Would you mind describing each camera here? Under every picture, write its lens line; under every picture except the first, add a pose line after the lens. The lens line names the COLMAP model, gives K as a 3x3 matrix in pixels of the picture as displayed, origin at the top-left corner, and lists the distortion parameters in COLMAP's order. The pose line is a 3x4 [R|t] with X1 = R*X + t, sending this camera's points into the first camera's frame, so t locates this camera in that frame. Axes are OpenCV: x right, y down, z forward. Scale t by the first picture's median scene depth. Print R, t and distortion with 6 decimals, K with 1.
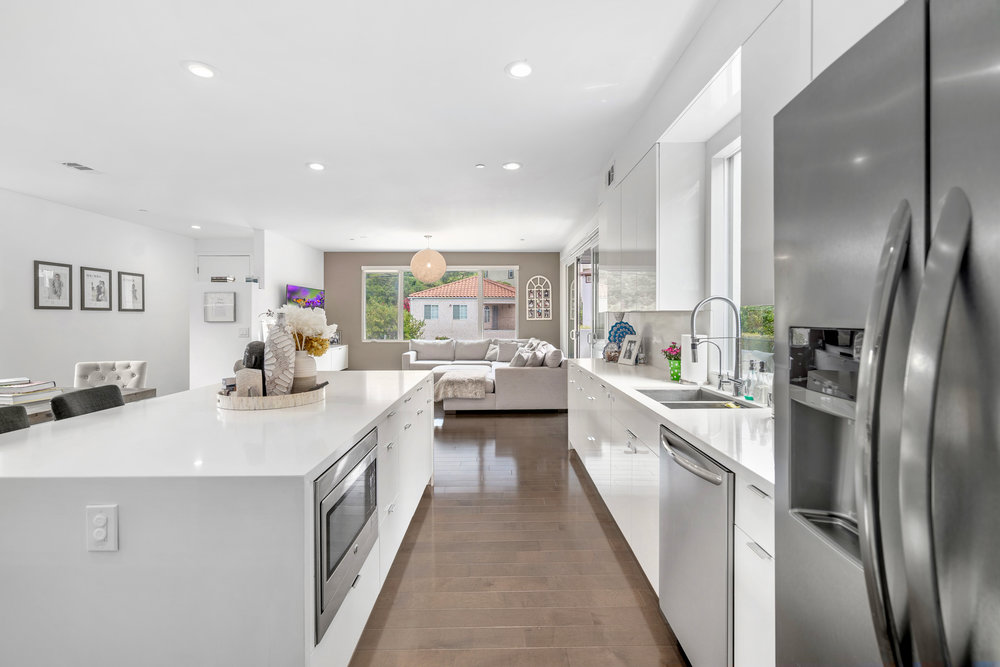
lens RADIAL K [[460.3, 0, 499.2], [0, 460.3, 323.4], [0, 0, 1]] dist [-0.004454, -0.000037]
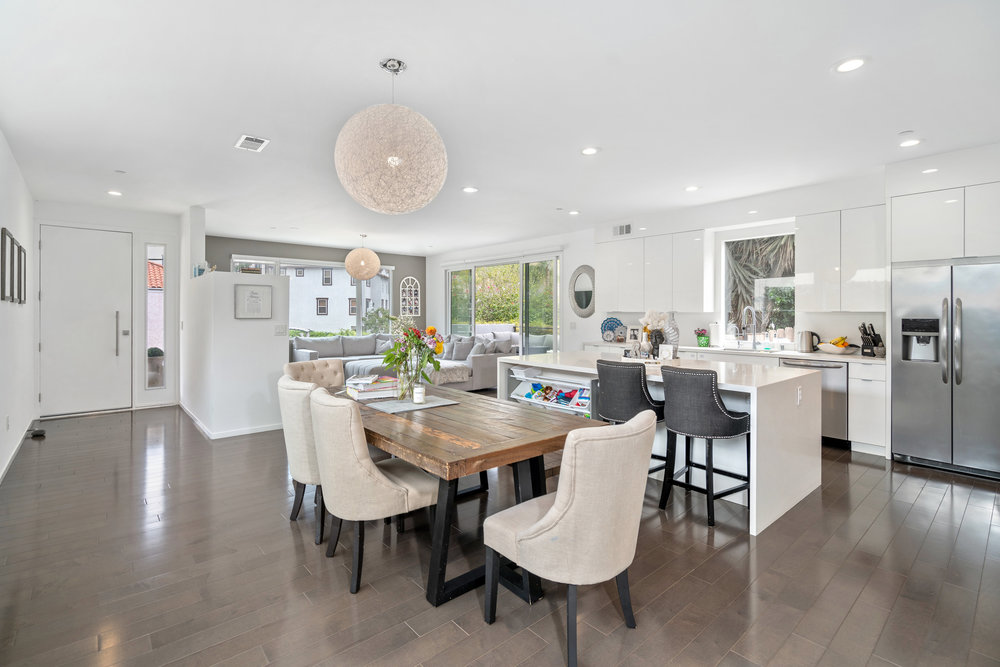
lens RADIAL K [[460.3, 0, 507.6], [0, 460.3, 314.1], [0, 0, 1]] dist [-0.004454, -0.000037]
pose [[0.753575, 0.004524, 0.657347, -0.589958], [0.002509, 0.999949, -0.009757, -0.001573], [-0.657357, 0.009002, 0.753525, 0.005545]]
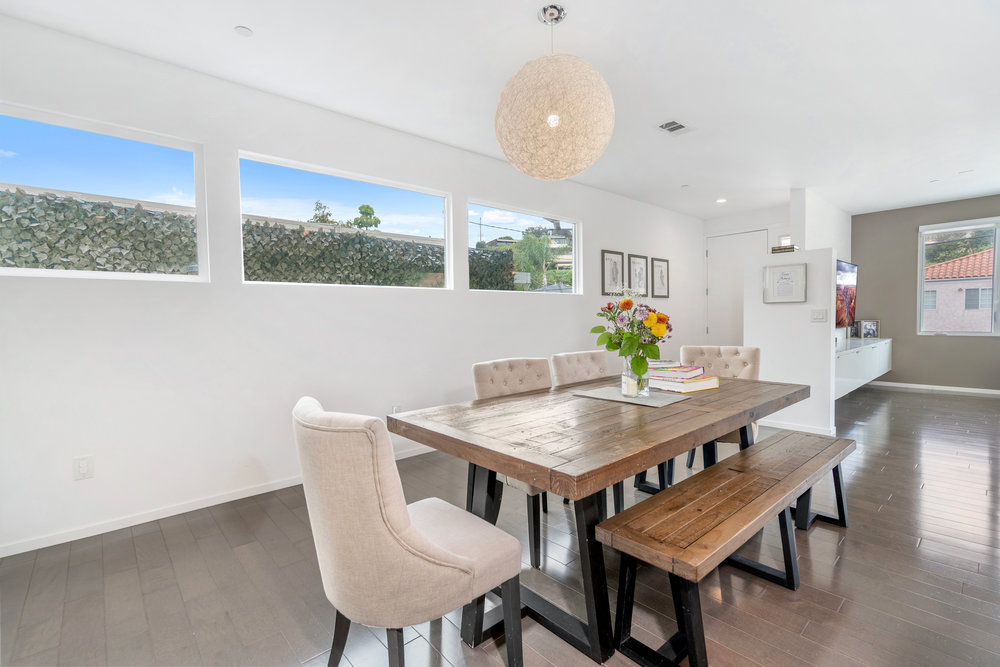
lens RADIAL K [[460.3, 0, 502.0], [0, 460.3, 331.8], [0, 0, 1]] dist [-0.004454, -0.000037]
pose [[0.663411, 0.011138, -0.748172, -0.242110], [0.008395, 0.999715, 0.022327, 0.017814], [0.748208, -0.021093, 0.663129, 0.077795]]
